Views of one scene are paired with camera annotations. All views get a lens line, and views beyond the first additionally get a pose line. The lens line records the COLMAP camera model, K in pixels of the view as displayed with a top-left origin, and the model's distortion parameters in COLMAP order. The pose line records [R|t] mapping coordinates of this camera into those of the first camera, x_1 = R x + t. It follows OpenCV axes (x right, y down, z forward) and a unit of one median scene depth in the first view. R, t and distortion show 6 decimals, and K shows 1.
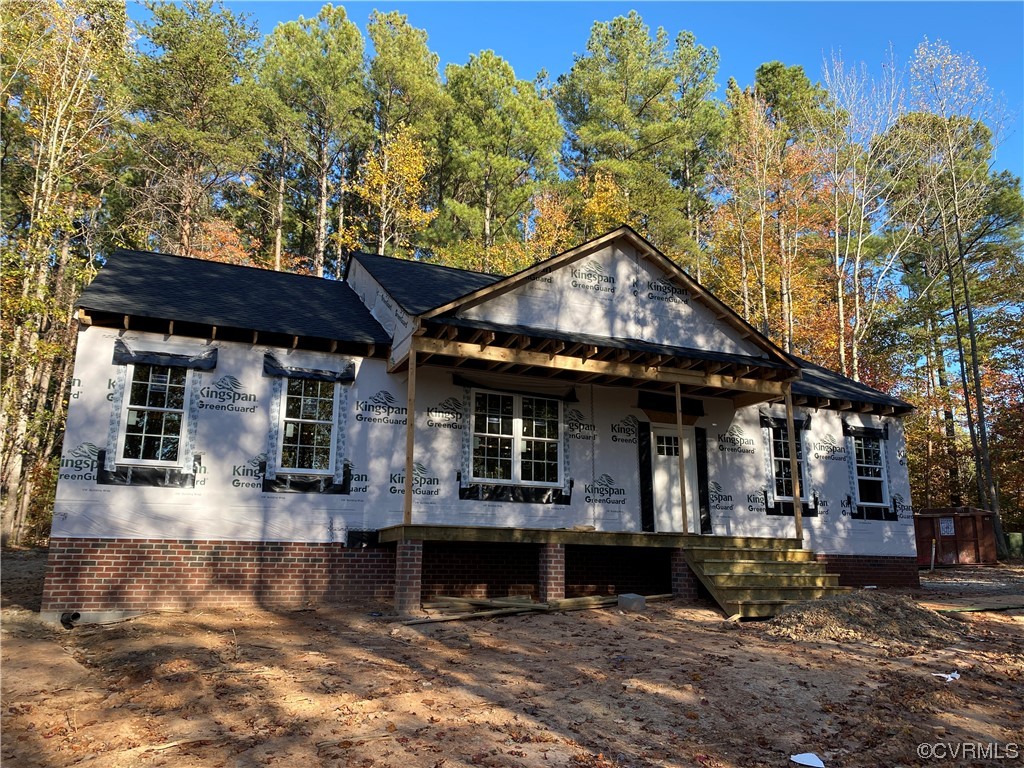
lens RADIAL K [[788.9, 0, 512.0], [0, 788.9, 384.0], [0, 0, 1]] dist [0.084390, -0.105414]
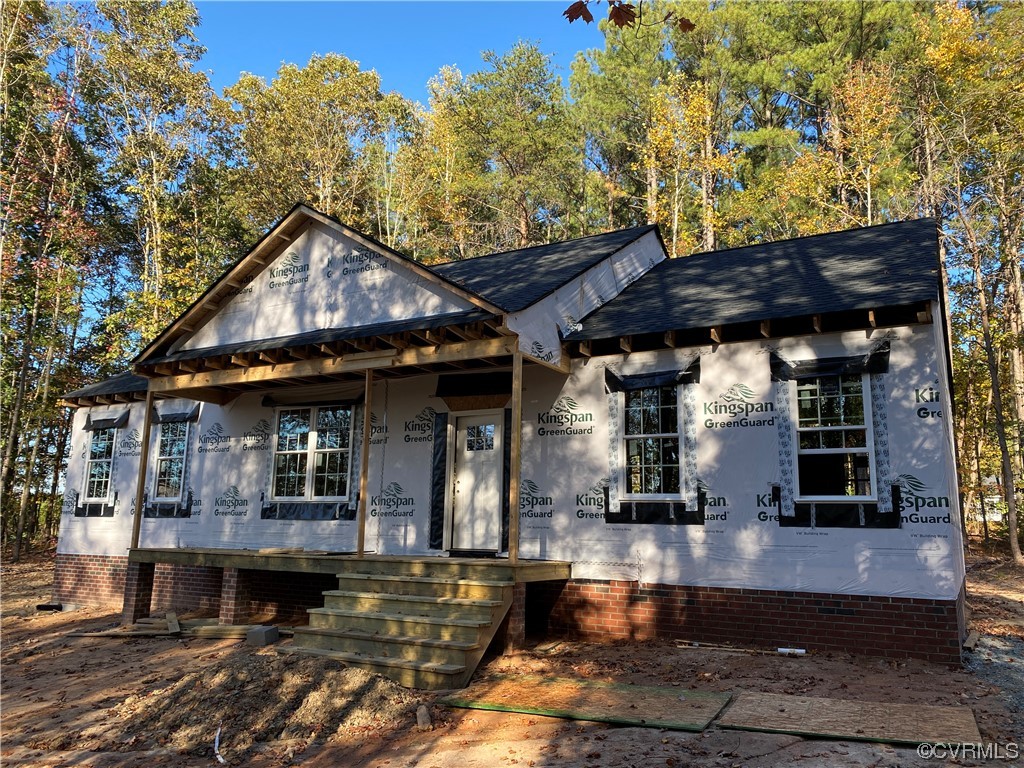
lens RADIAL K [[788.9, 0, 512.0], [0, 788.9, 384.0], [0, 0, 1]] dist [0.084390, -0.105414]
pose [[0.597708, -0.145133, -0.788468, 0.908344], [0.167602, 0.984367, -0.054139, 0.079071], [0.783999, -0.099790, 0.612689, 0.599556]]
